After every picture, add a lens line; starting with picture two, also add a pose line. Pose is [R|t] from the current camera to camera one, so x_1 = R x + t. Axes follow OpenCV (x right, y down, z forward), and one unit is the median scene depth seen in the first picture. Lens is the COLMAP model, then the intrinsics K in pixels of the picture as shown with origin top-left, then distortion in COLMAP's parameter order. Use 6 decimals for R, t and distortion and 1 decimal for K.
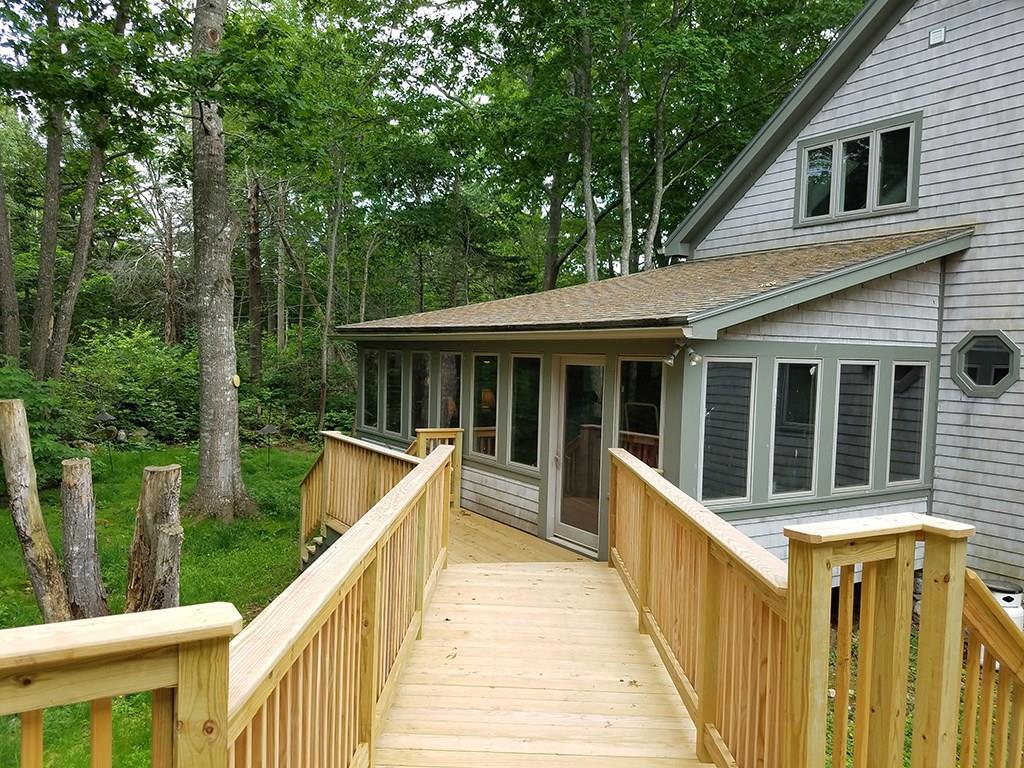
lens RADIAL K [[803.8, 0, 512.0], [0, 803.8, 384.0], [0, 0, 1]] dist [0.106990, -0.150509]
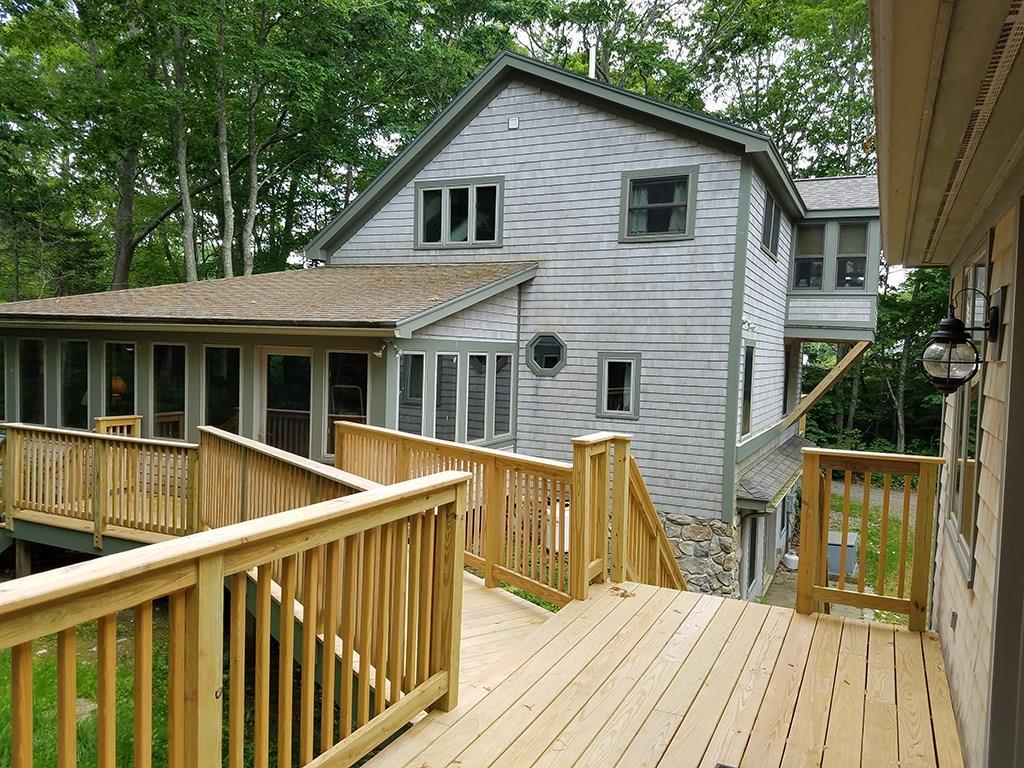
lens RADIAL K [[773.9, 0, 511.0], [0, 773.9, 395.3], [0, 0, 1]] dist [0.172078, -0.000429]
pose [[0.840366, -0.031139, 0.541124, -0.249016], [0.012083, 0.999177, 0.038734, -0.004709], [-0.541884, -0.026013, 0.840050, -0.169405]]
